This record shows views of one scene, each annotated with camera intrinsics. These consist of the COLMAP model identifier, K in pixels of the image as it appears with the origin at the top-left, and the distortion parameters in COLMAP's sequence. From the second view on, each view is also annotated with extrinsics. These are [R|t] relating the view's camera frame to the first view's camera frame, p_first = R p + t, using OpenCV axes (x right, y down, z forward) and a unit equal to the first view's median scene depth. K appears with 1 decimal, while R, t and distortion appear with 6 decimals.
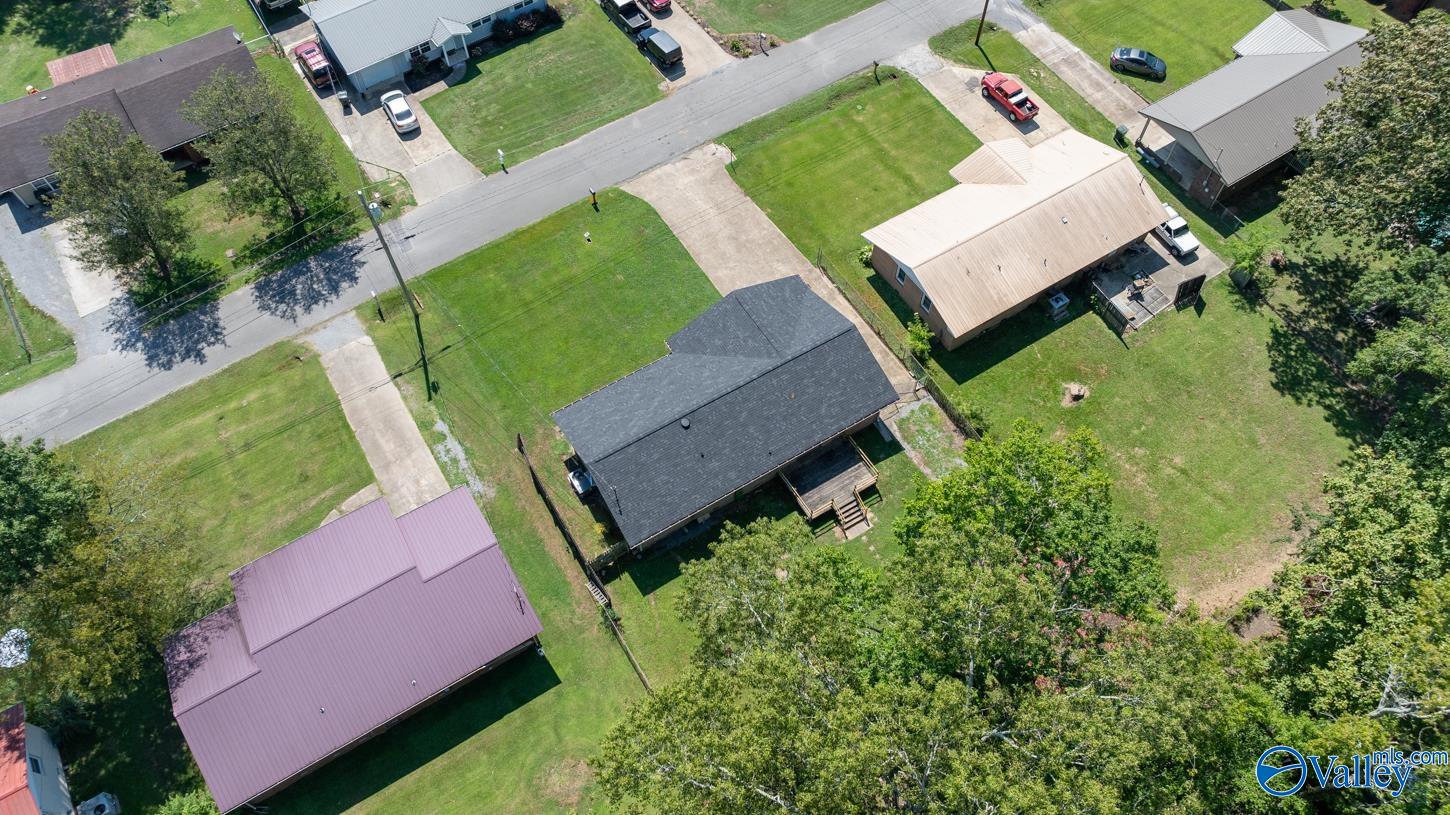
lens RADIAL K [[1003.9, 0, 725.0], [0, 1003.9, 407.5], [0, 0, 1]] dist [-0.048055, 0.048927]
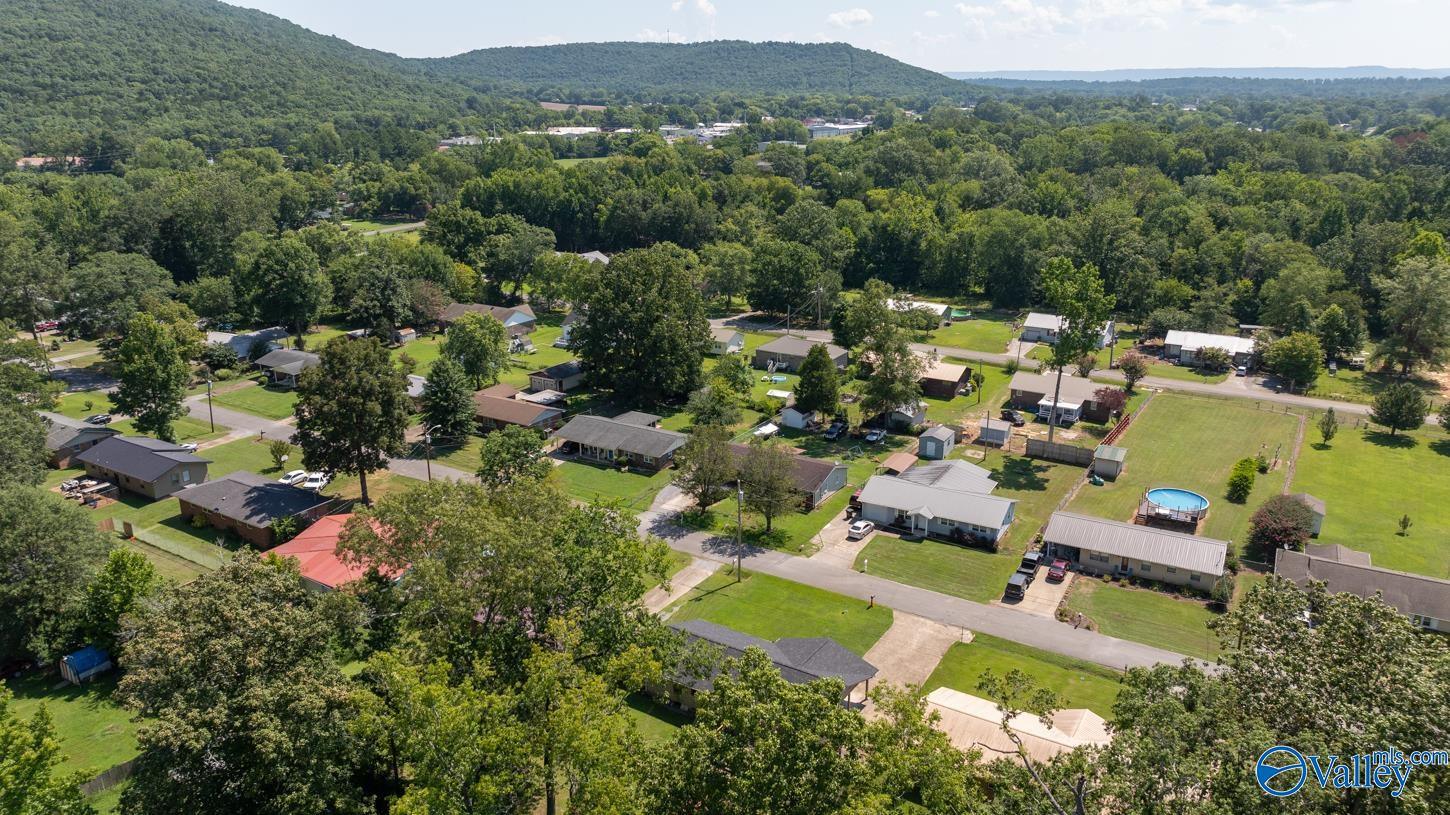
lens RADIAL K [[1003.9, 0, 725.0], [0, 1003.9, 407.5], [0, 0, 1]] dist [-0.048055, 0.048927]
pose [[0.432903, 0.272315, -0.859325, 0.888161], [-0.773443, 0.601846, -0.198916, 0.069797], [0.463014, 0.750750, 0.471161, 0.005404]]
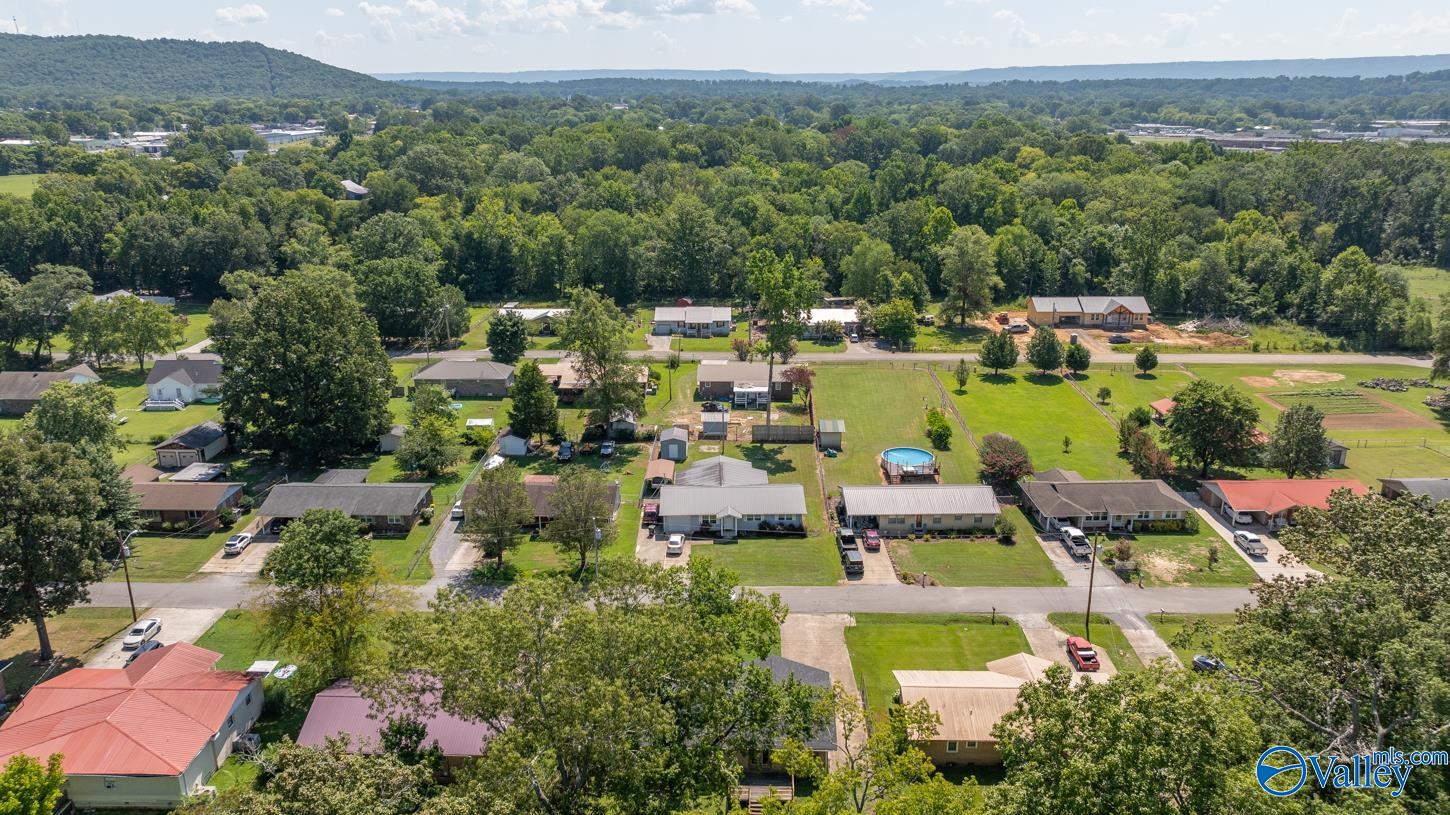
lens RADIAL K [[1003.9, 0, 725.0], [0, 1003.9, 407.5], [0, 0, 1]] dist [-0.048055, 0.048927]
pose [[0.832760, 0.167289, -0.527755, 0.517301], [-0.475662, 0.703975, -0.527414, 0.334902], [0.283295, 0.690242, 0.665815, -0.155458]]
